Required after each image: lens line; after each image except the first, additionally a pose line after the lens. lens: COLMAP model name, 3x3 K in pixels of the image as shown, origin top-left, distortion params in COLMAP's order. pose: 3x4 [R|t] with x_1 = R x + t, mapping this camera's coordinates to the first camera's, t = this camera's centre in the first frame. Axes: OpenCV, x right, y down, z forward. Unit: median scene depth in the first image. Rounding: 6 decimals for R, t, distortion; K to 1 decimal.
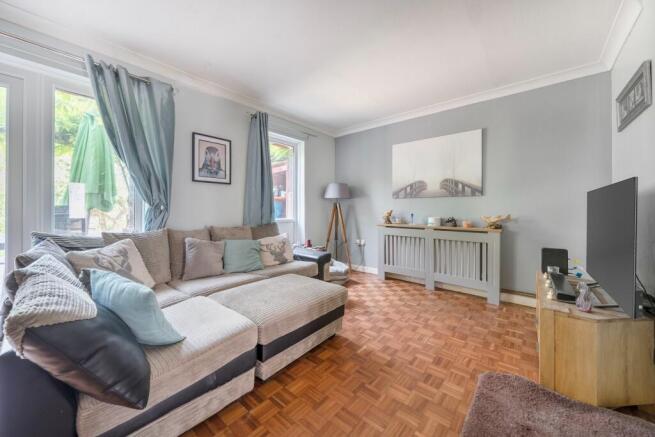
lens RADIAL K [[243.3, 0, 325.6], [0, 243.3, 208.8], [0, 0, 1]] dist [-0.006591, 0.000466]
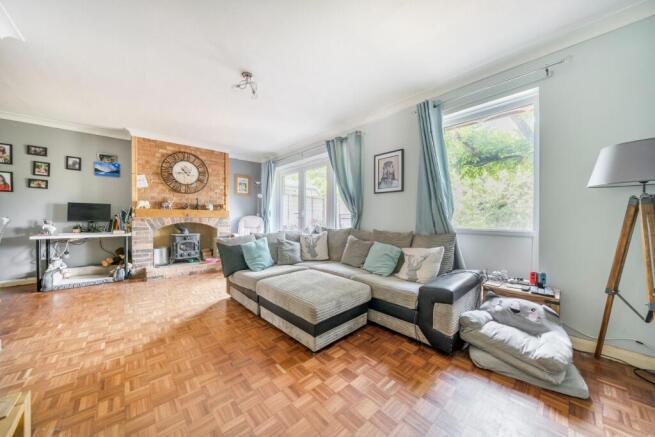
lens RADIAL K [[228.2, 0, 327.8], [0, 228.2, 217.2], [0, 0, 1]] dist [-0.006440, -0.000057]
pose [[-0.120236, 0.009271, -0.992702, 0.671319], [0.006912, 0.999940, 0.008502, -0.001238], [0.992721, -0.005840, -0.120293, 0.881299]]
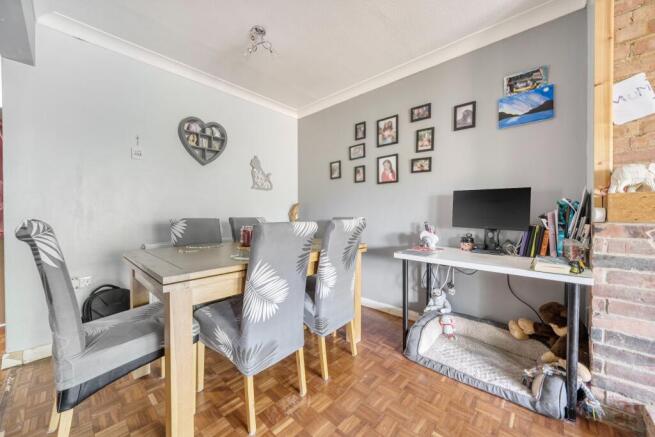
lens RADIAL K [[243.3, 0, 325.2], [0, 243.3, 216.7], [0, 0, 1]] dist [-0.006591, 0.000466]
pose [[-0.999318, 0.002077, 0.036874, 0.404219], [0.002160, 0.999995, 0.002209, -0.004337], [-0.036869, 0.002287, -0.999317, 0.564834]]
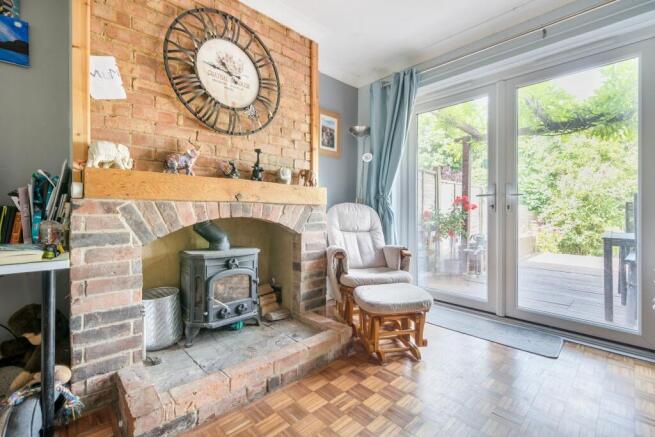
lens RADIAL K [[292.3, 0, 325.3], [0, 292.3, 211.5], [0, 0, 1]] dist [0.001527, 0.001236]
pose [[-0.106096, 0.004192, -0.994347, 0.387490], [0.006775, 0.999971, 0.003493, 0.008721], [0.994333, -0.006366, -0.106121, 0.565154]]
